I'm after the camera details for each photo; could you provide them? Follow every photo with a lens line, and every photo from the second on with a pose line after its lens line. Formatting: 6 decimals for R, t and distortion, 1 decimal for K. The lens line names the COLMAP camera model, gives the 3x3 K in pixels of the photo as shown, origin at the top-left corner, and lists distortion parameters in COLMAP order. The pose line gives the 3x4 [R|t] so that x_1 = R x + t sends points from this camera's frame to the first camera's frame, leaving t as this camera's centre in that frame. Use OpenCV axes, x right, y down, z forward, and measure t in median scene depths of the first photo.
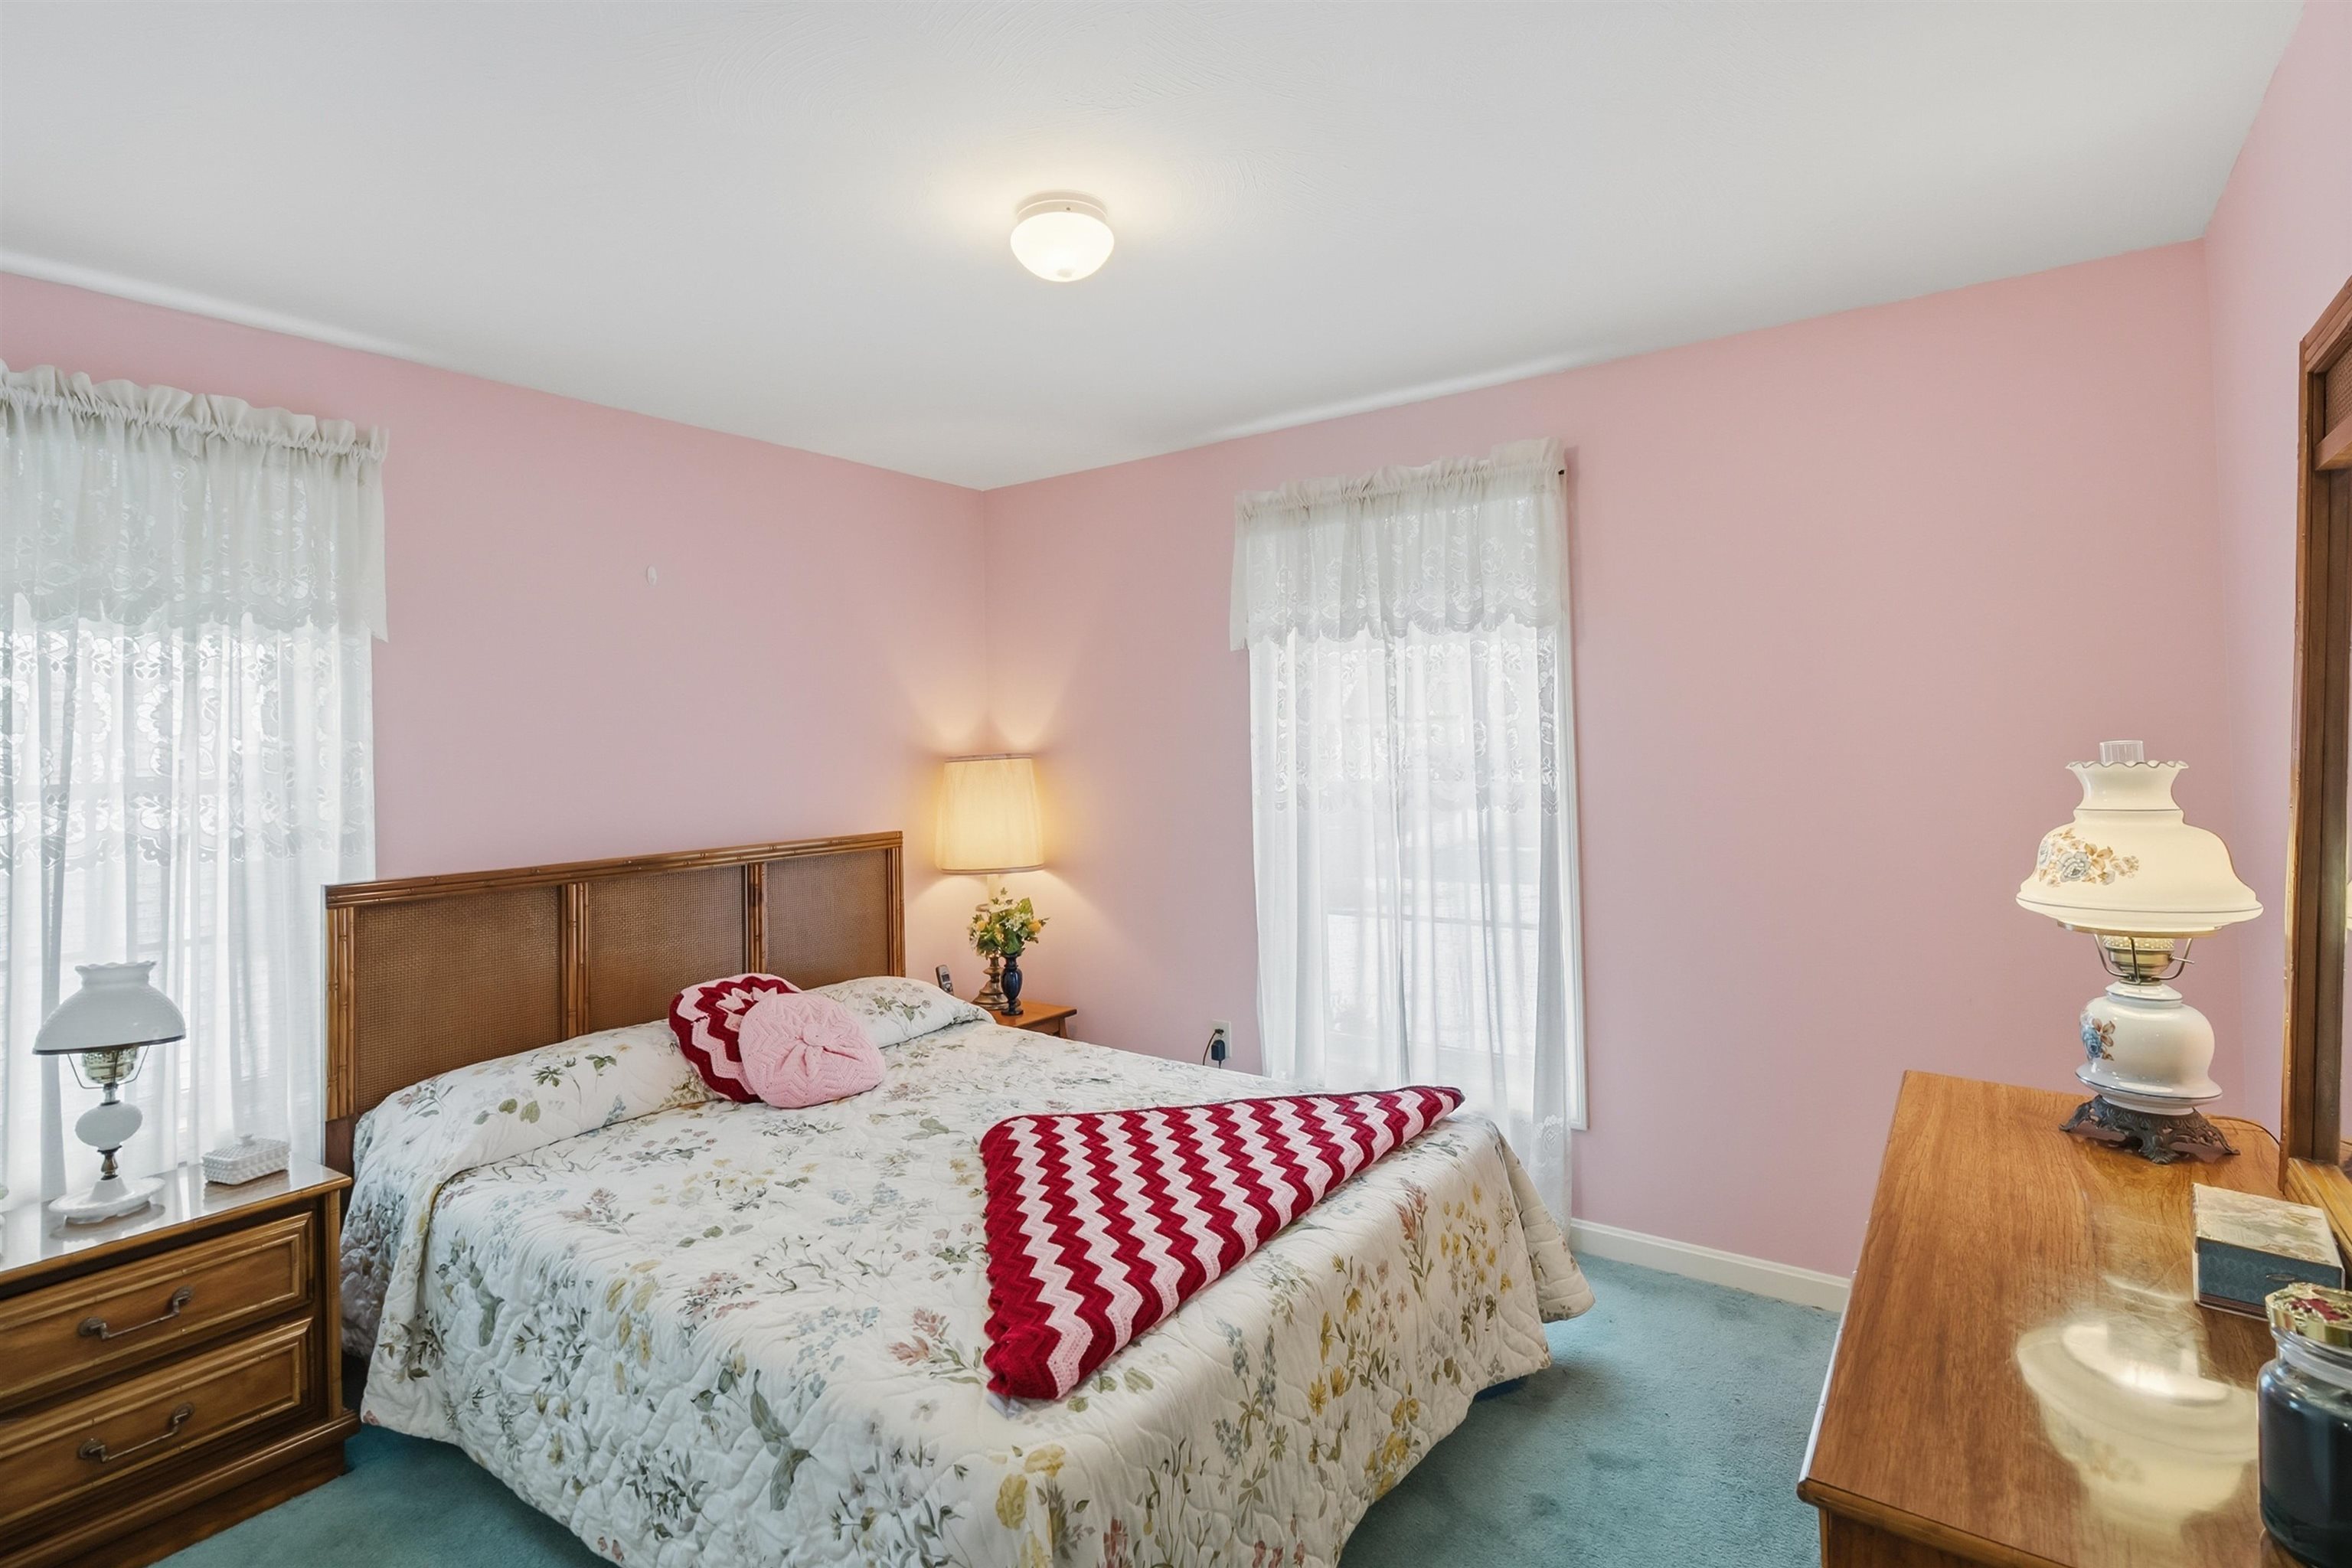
lens RADIAL K [[1115.3, 0, 1184.5], [0, 1115.3, 727.0], [0, 0, 1]] dist [-0.002176, -0.000426]
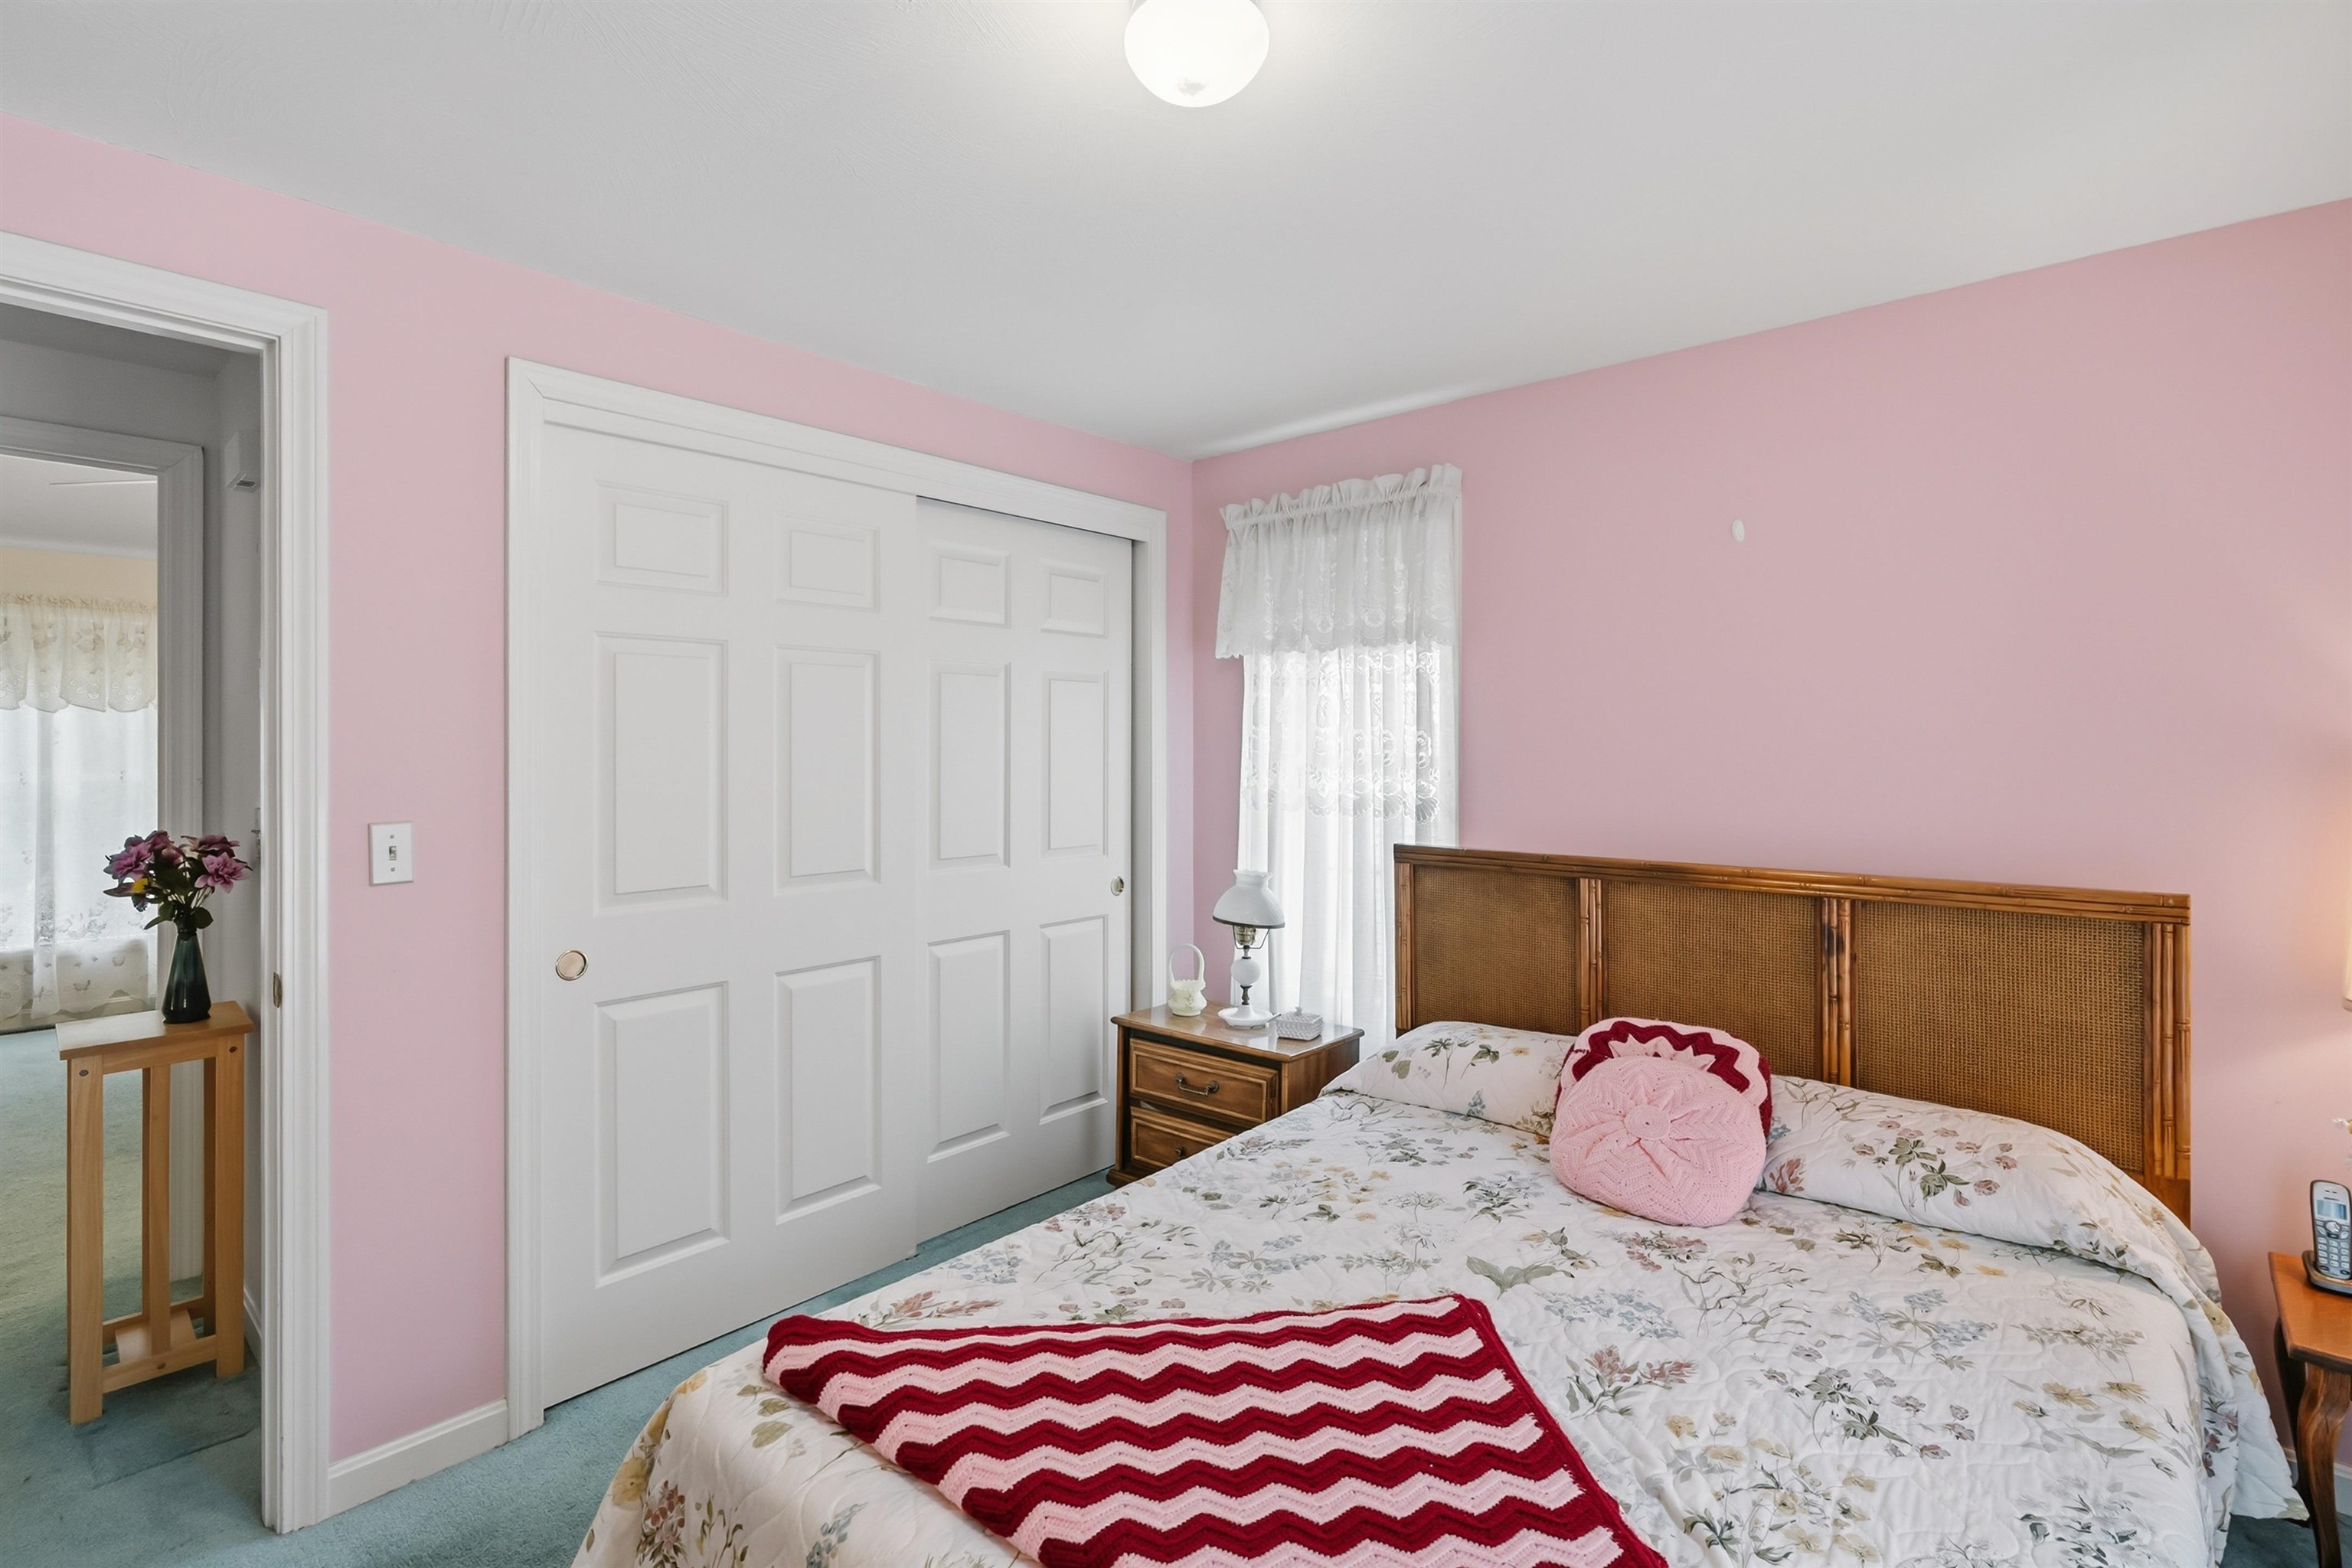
lens RADIAL K [[1096.9, 0, 1173.8], [0, 1096.9, 755.2], [0, 0, 1]] dist [-0.002451, 0.000811]
pose [[-0.090437, 0.033877, -0.995326, 0.497479], [0.021491, 0.999255, 0.032058, -0.004931], [0.995670, -0.018491, -0.091098, 0.861272]]
